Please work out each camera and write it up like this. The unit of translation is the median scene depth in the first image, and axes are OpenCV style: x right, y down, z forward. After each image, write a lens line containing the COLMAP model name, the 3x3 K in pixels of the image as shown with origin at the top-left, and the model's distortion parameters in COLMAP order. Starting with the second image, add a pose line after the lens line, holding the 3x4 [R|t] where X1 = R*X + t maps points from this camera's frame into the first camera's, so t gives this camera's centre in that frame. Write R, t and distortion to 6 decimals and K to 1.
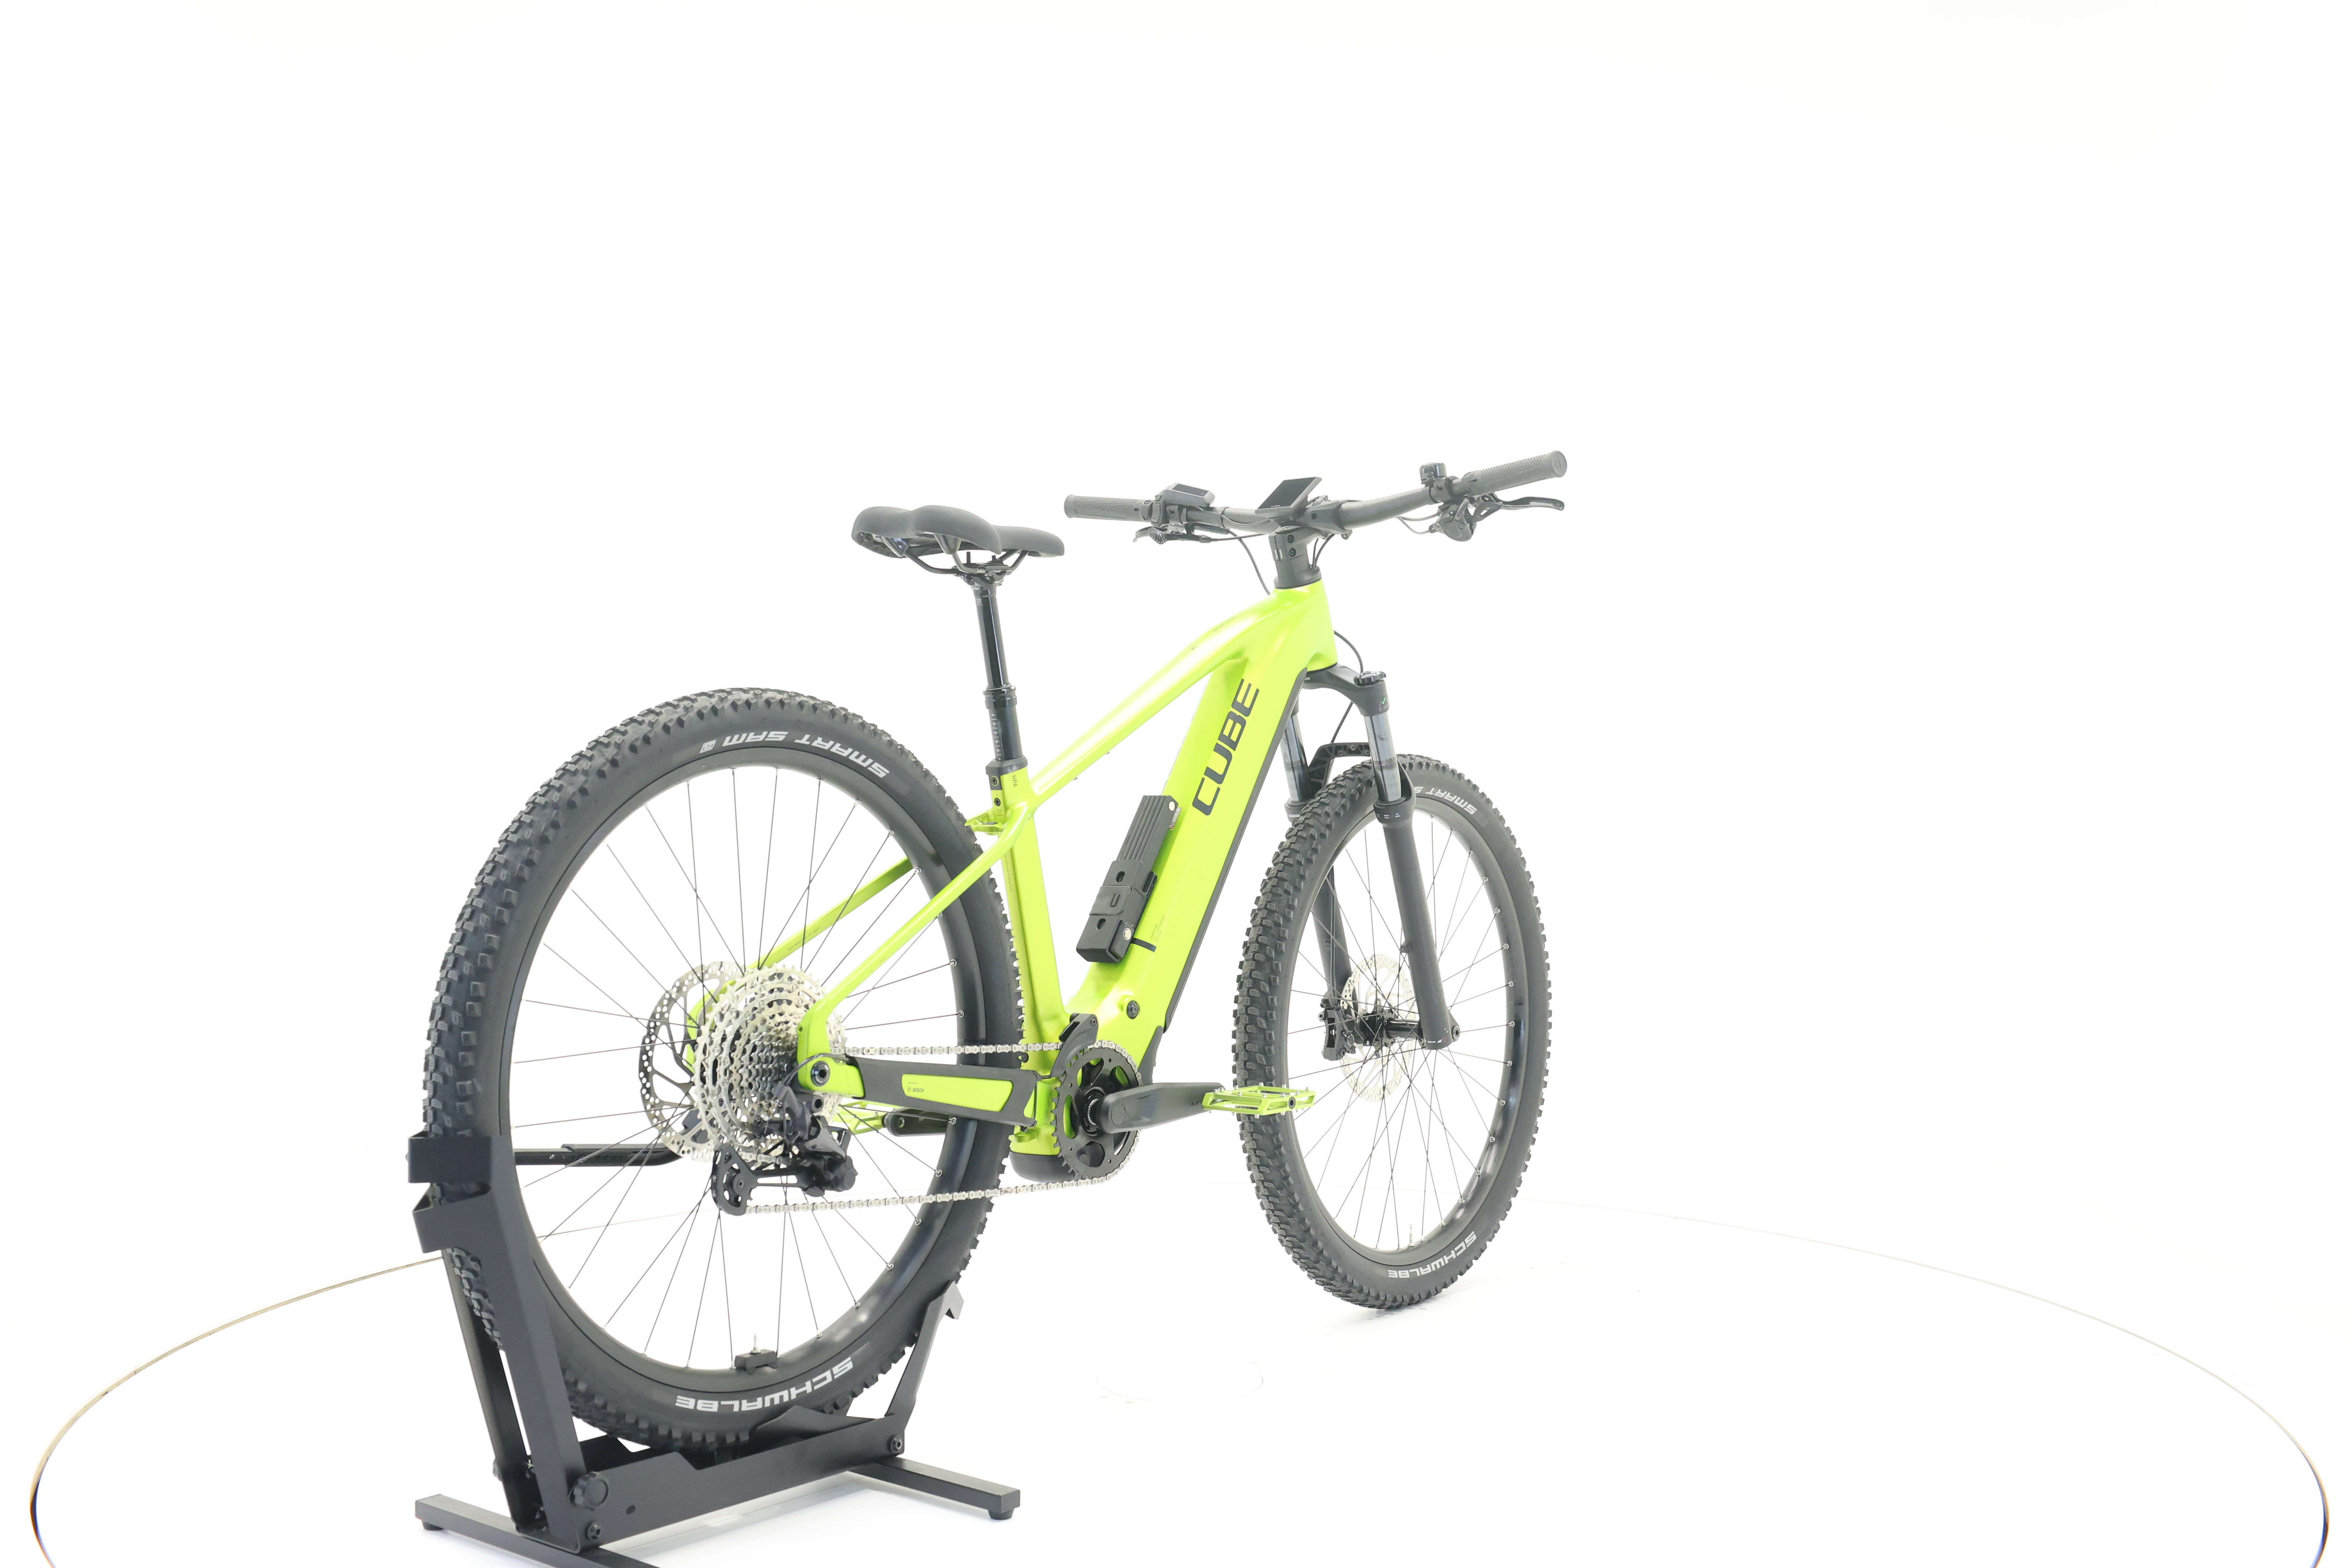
lens RADIAL K [[2465.4, 0, 1176.0], [0, 2465.4, 784.0], [0, 0, 1]] dist [0.000637, 0.001177]
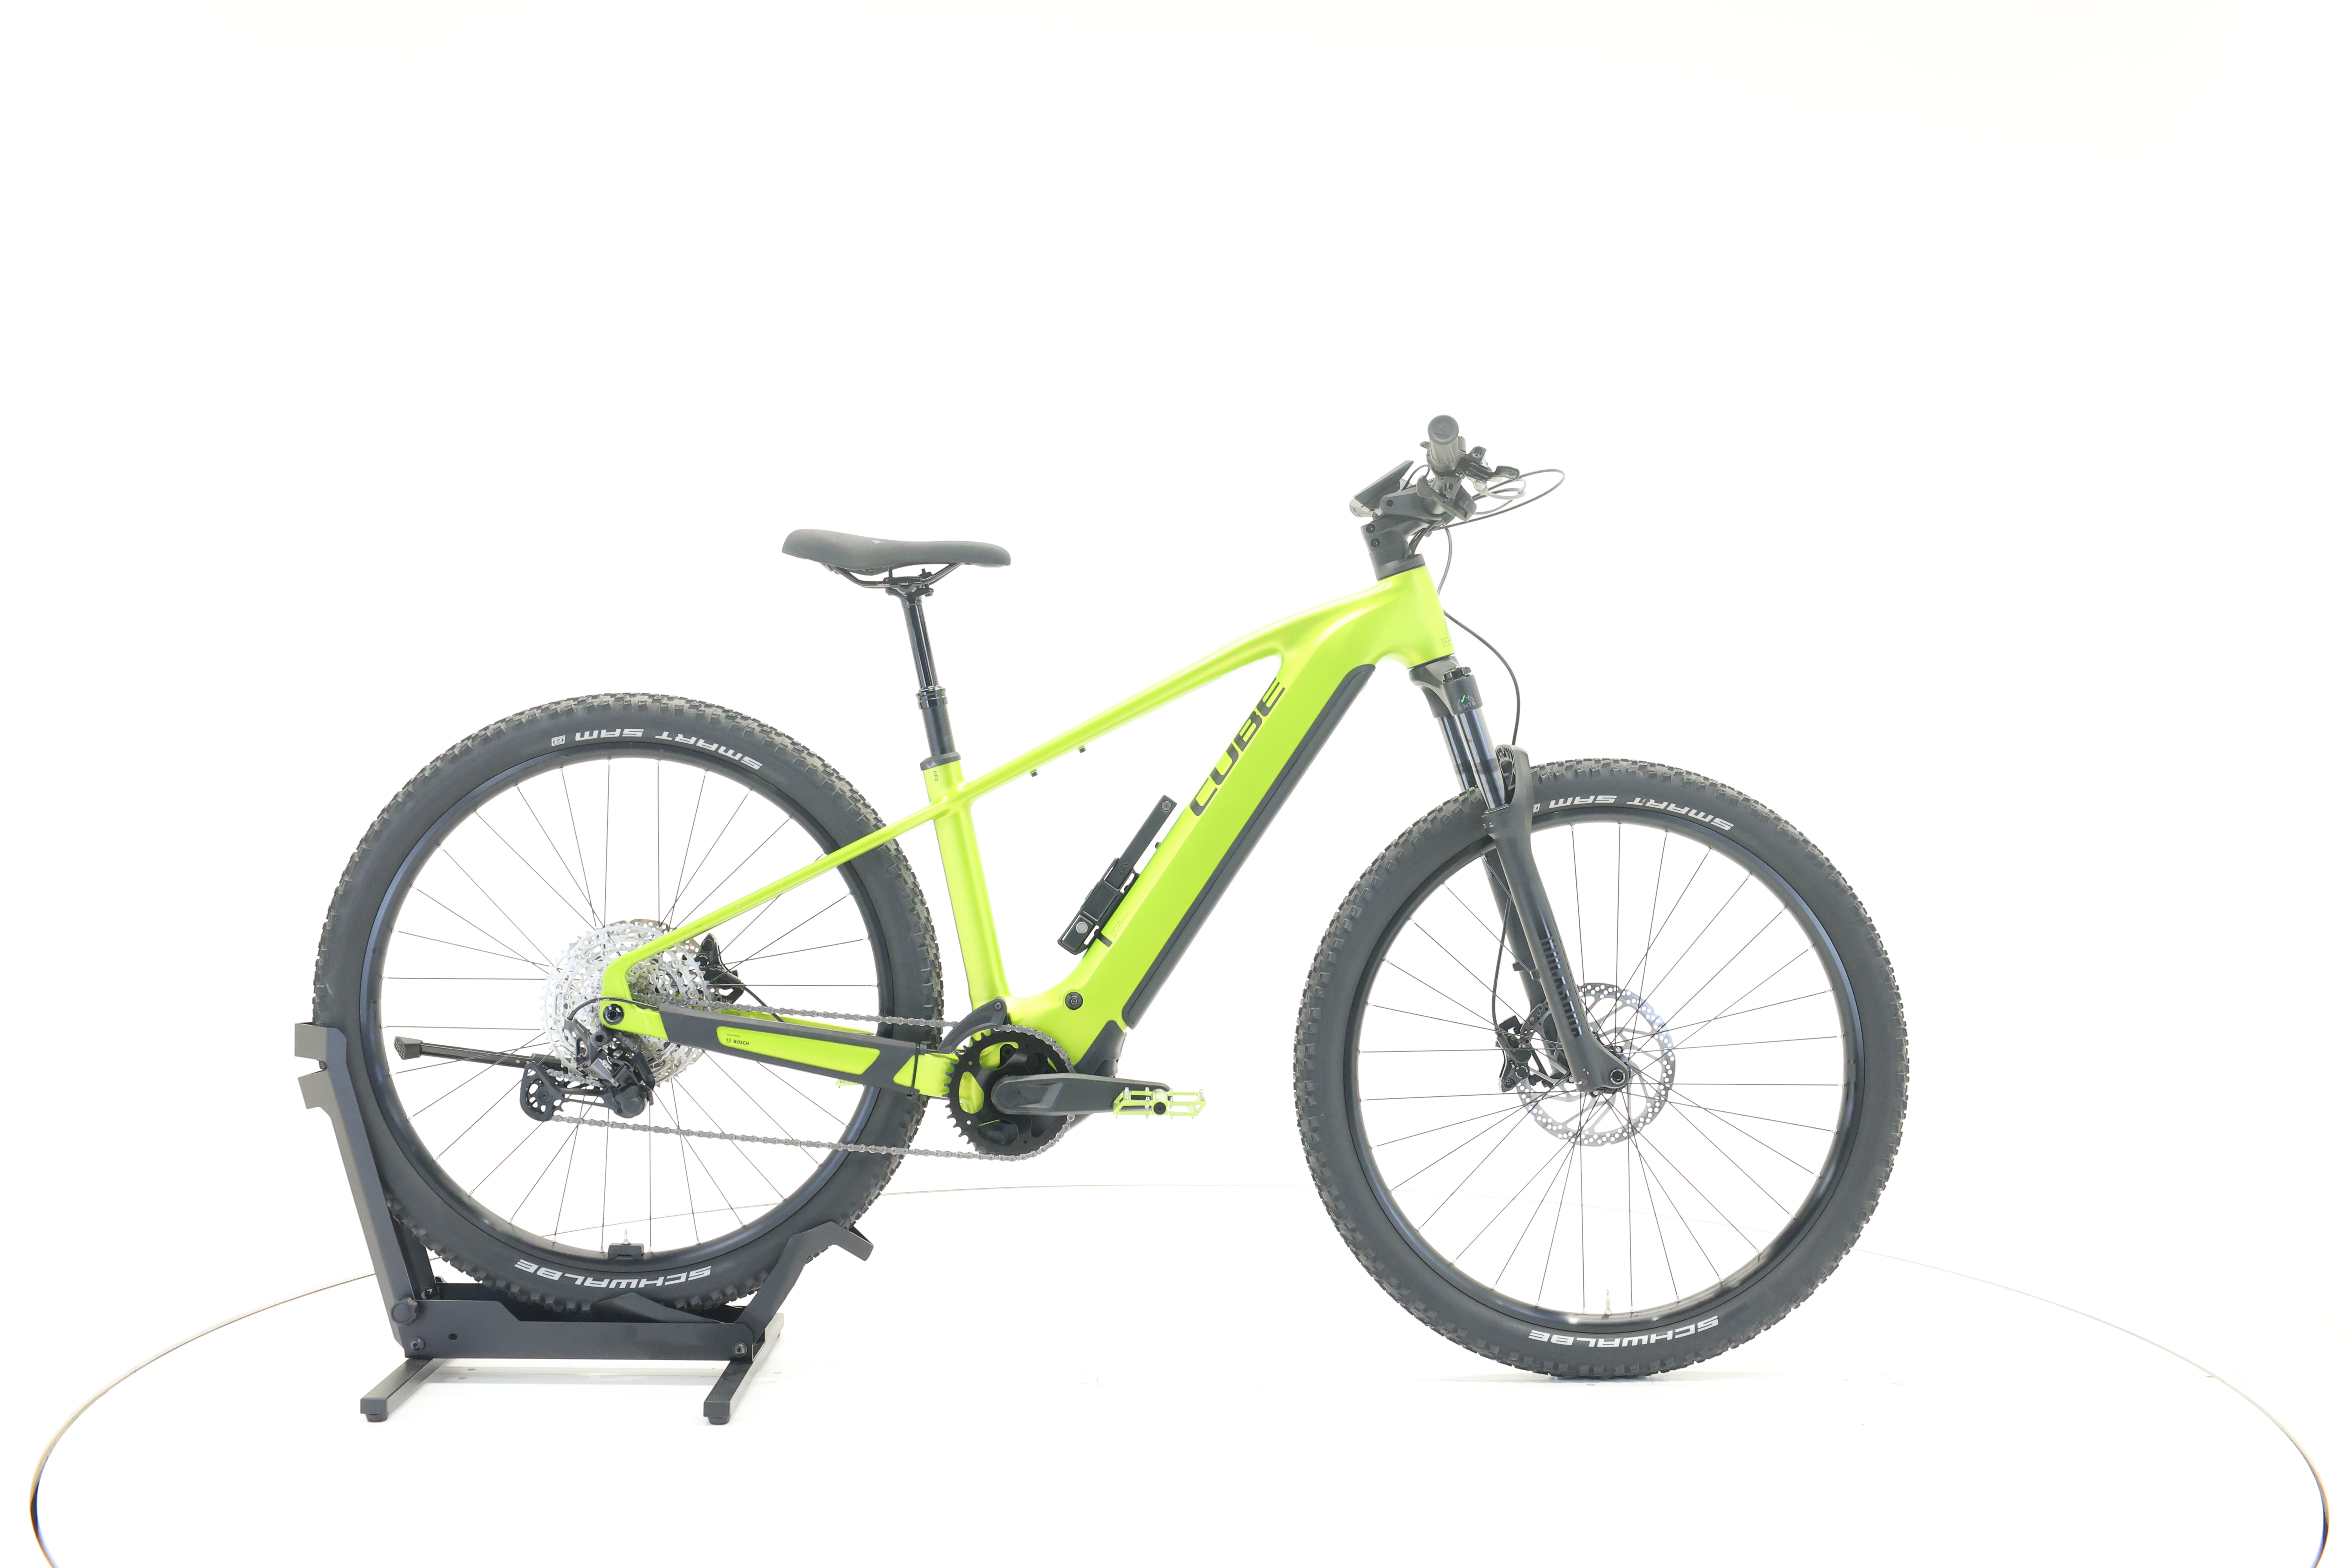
lens RADIAL K [[2465.4, 0, 1176.0], [0, 2465.4, 784.0], [0, 0, 1]] dist [0.000637, 0.001177]
pose [[0.642247, 0.013804, -0.766373, 0.842974], [-0.020610, 0.999787, 0.000737, -0.000778], [0.766221, 0.015322, 0.642395, 0.390073]]
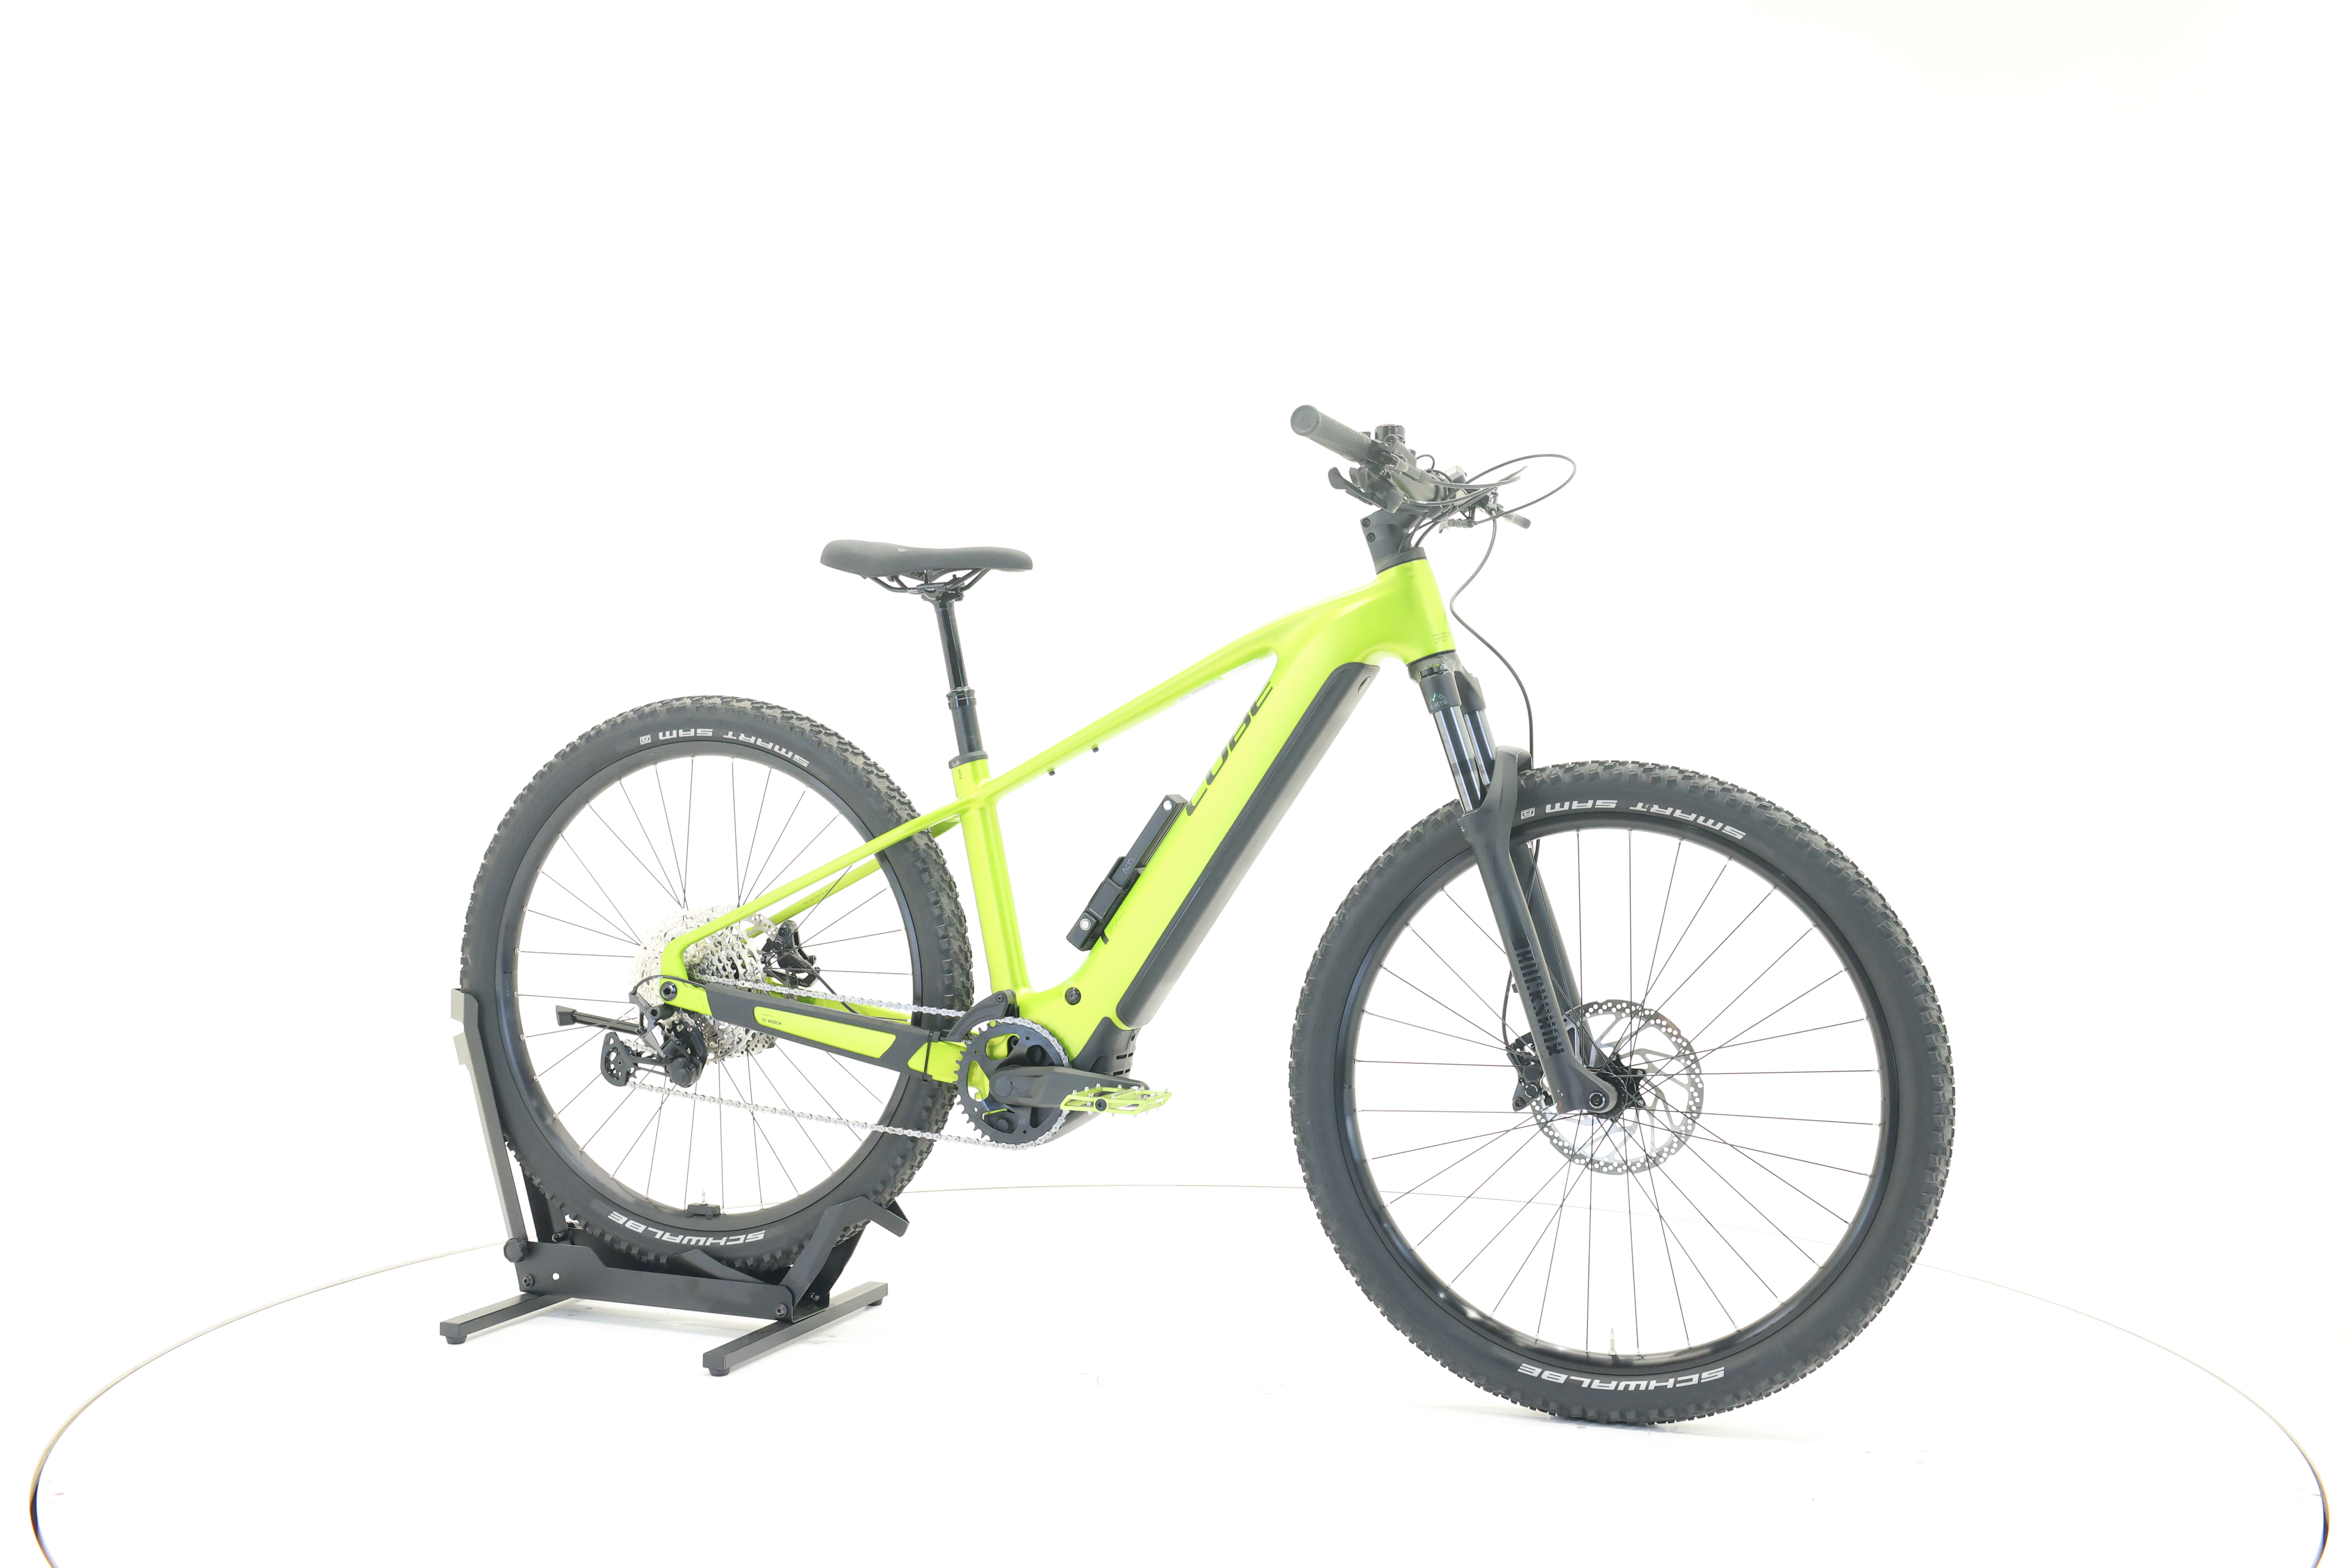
lens RADIAL K [[2465.4, 0, 1176.0], [0, 2465.4, 784.0], [0, 0, 1]] dist [0.000637, 0.001177]
pose [[0.313664, 0.016985, -0.949382, 1.044398], [-0.027570, 0.999581, 0.008775, -0.009515], [0.949134, 0.023422, 0.314001, 0.750119]]
